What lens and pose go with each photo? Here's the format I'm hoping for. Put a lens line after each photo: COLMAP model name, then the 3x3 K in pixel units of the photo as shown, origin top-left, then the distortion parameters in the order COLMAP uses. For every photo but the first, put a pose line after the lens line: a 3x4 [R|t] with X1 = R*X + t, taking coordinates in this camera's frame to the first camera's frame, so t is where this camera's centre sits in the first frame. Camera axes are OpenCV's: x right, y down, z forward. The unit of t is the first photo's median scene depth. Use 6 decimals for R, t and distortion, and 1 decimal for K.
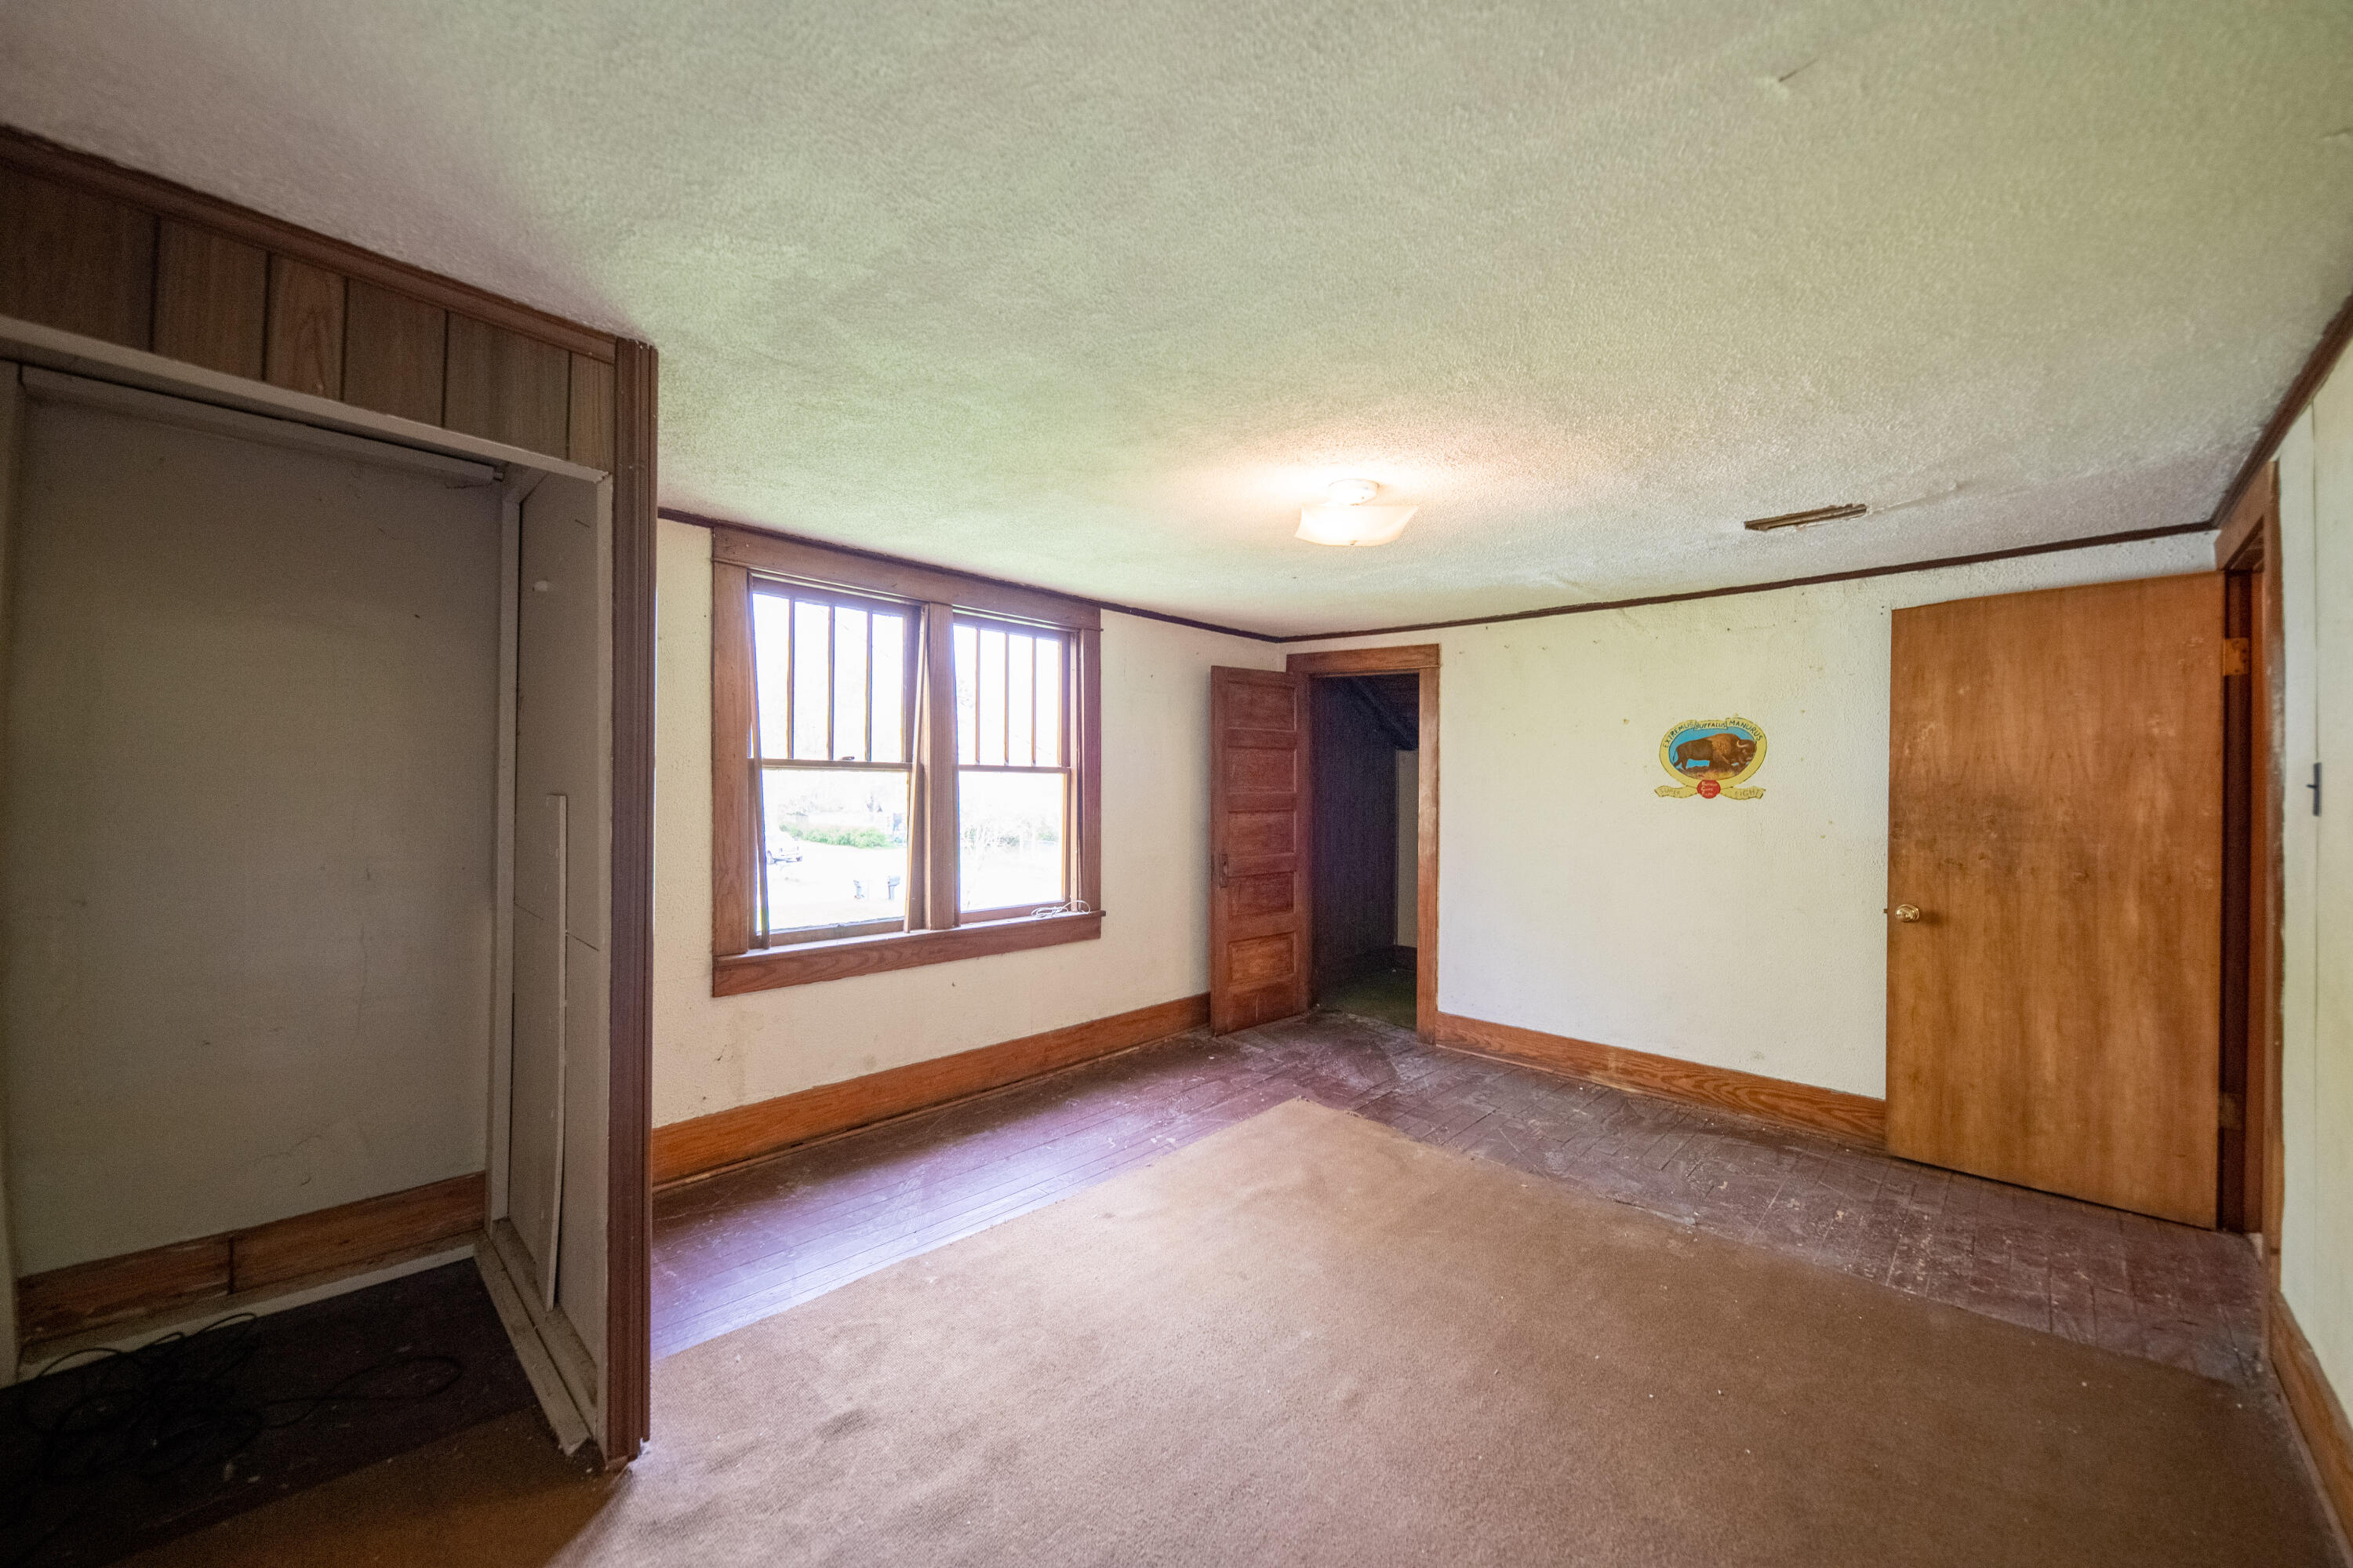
lens RADIAL K [[925.0, 0, 1182.3], [0, 925.0, 791.5], [0, 0, 1]] dist [0.002696, -0.001579]
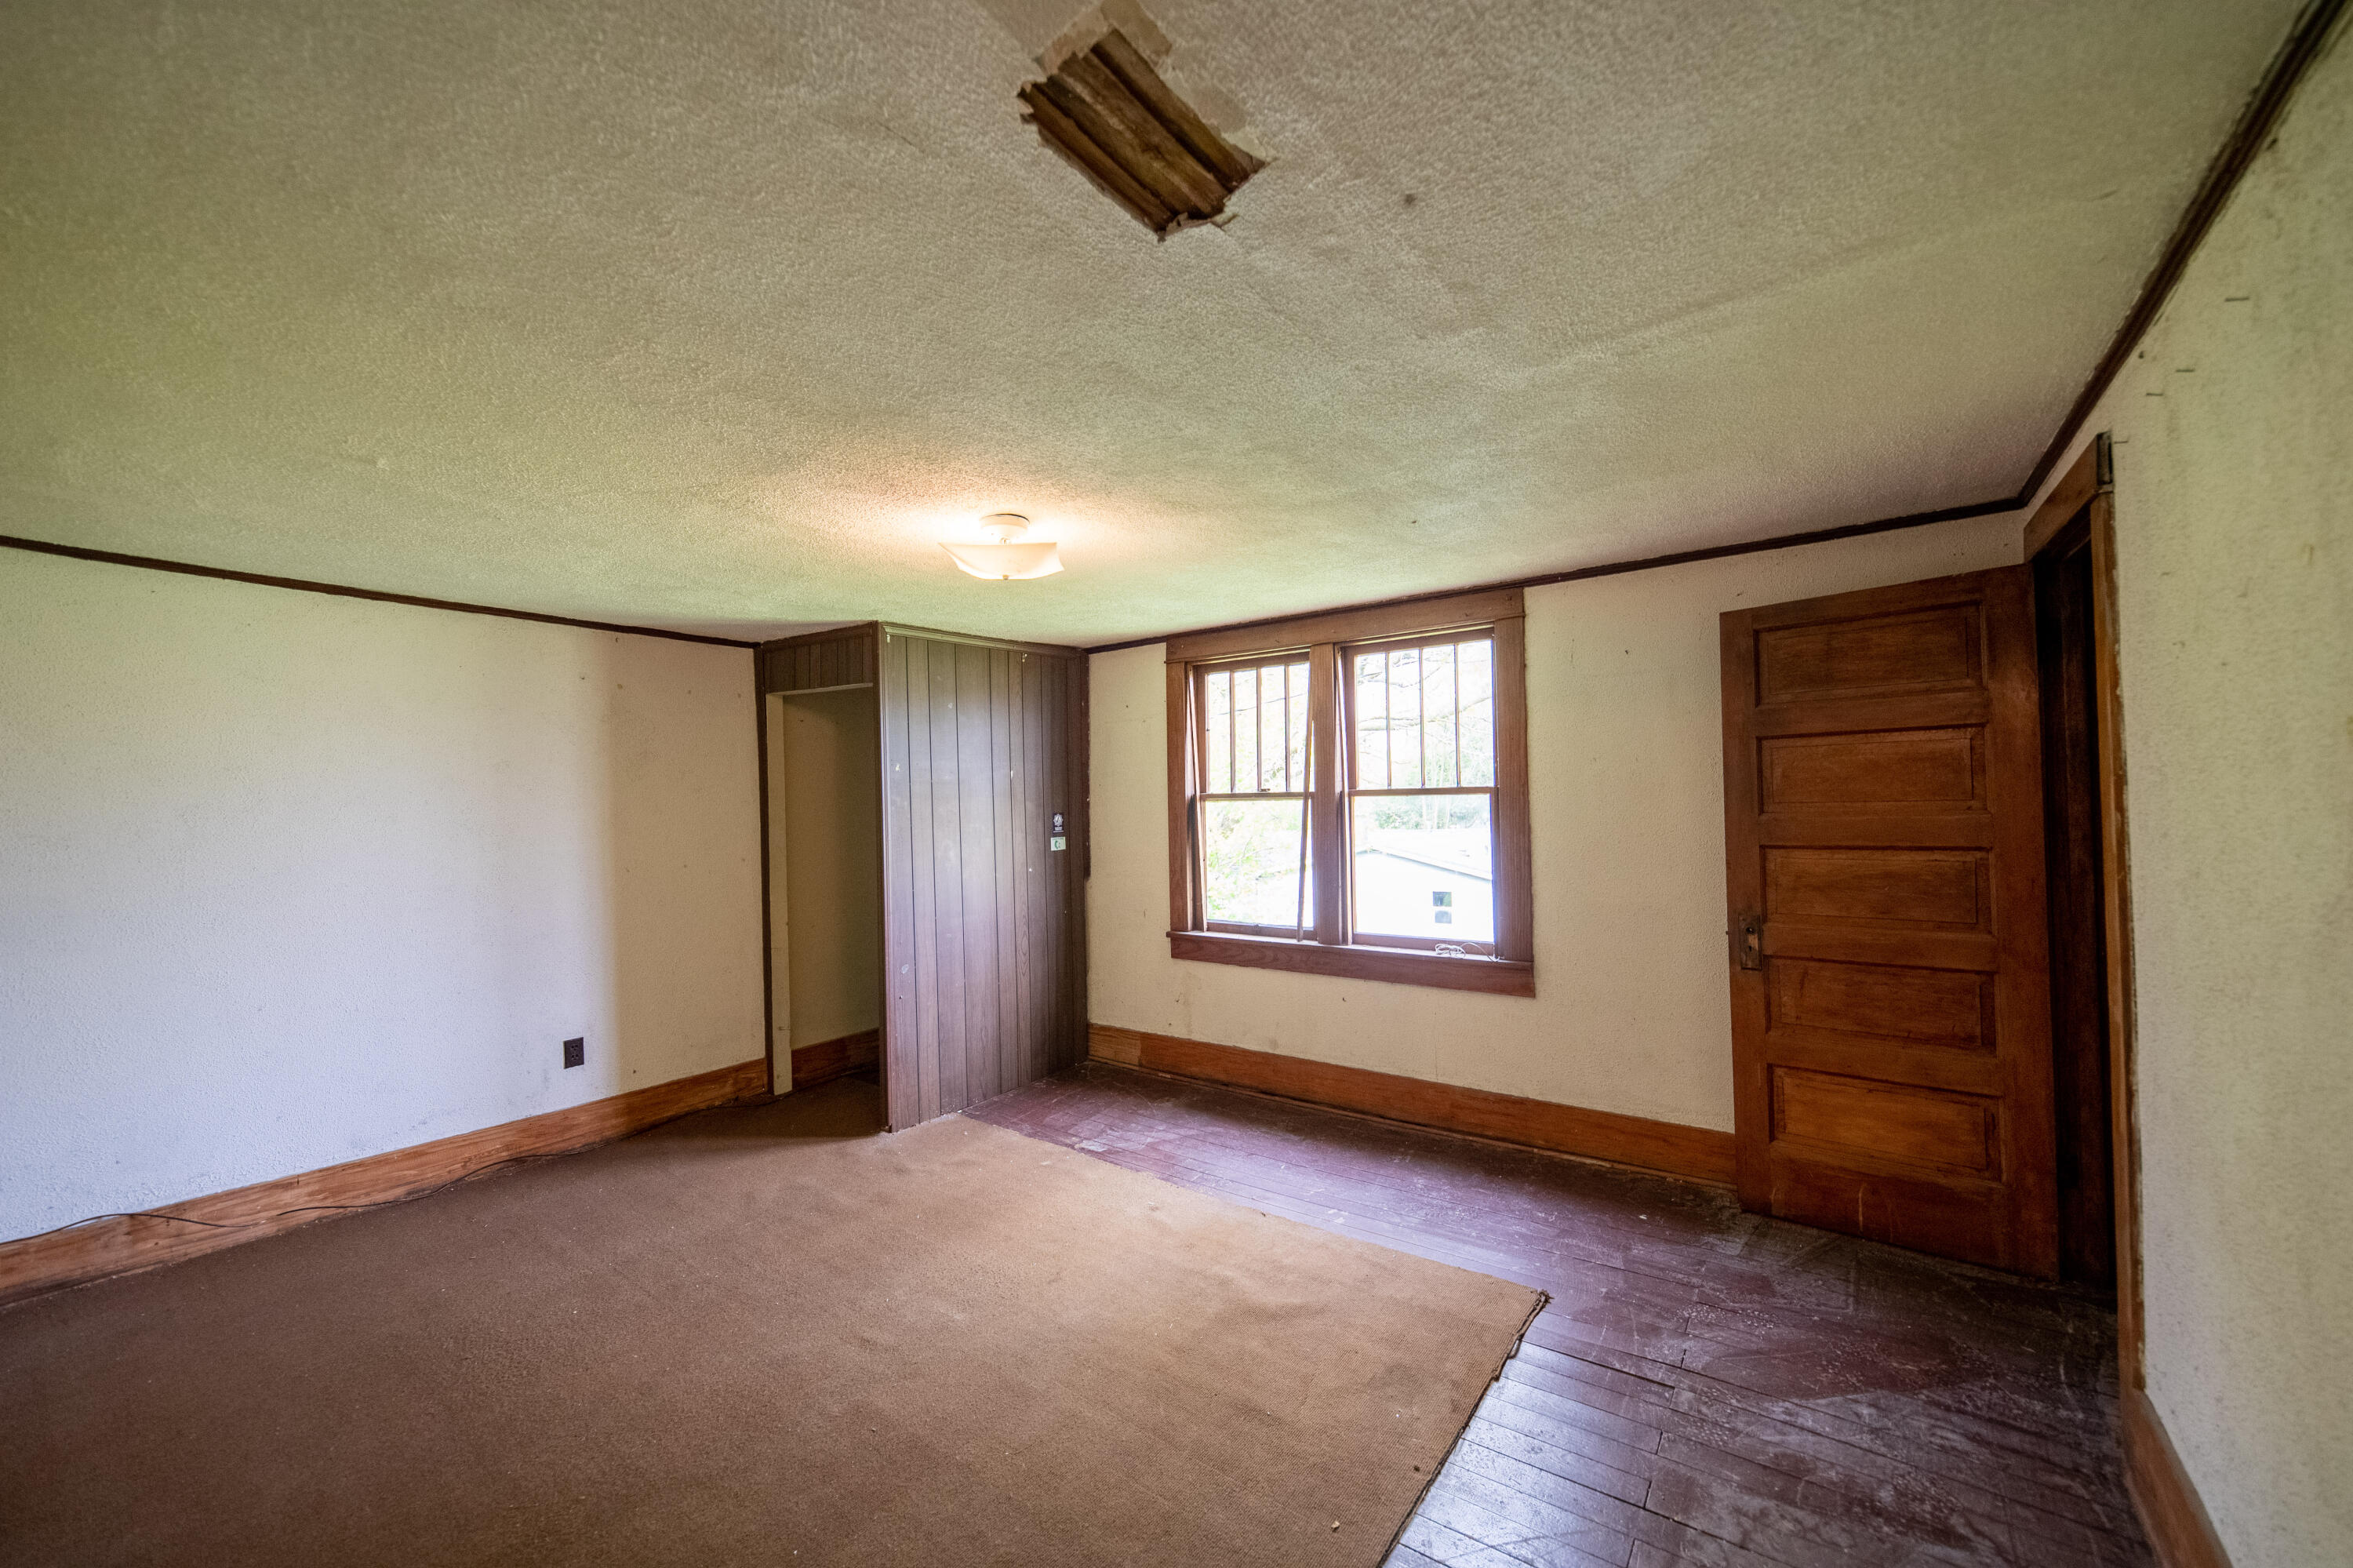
lens RADIAL K [[925.0, 0, 1187.5], [0, 925.0, 789.9], [0, 0, 1]] dist [0.002696, -0.001579]
pose [[0.084892, -0.023922, -0.996103, 0.779347], [0.016068, 0.999615, -0.022637, -0.008888], [0.996261, -0.014084, 0.085243, 0.723985]]
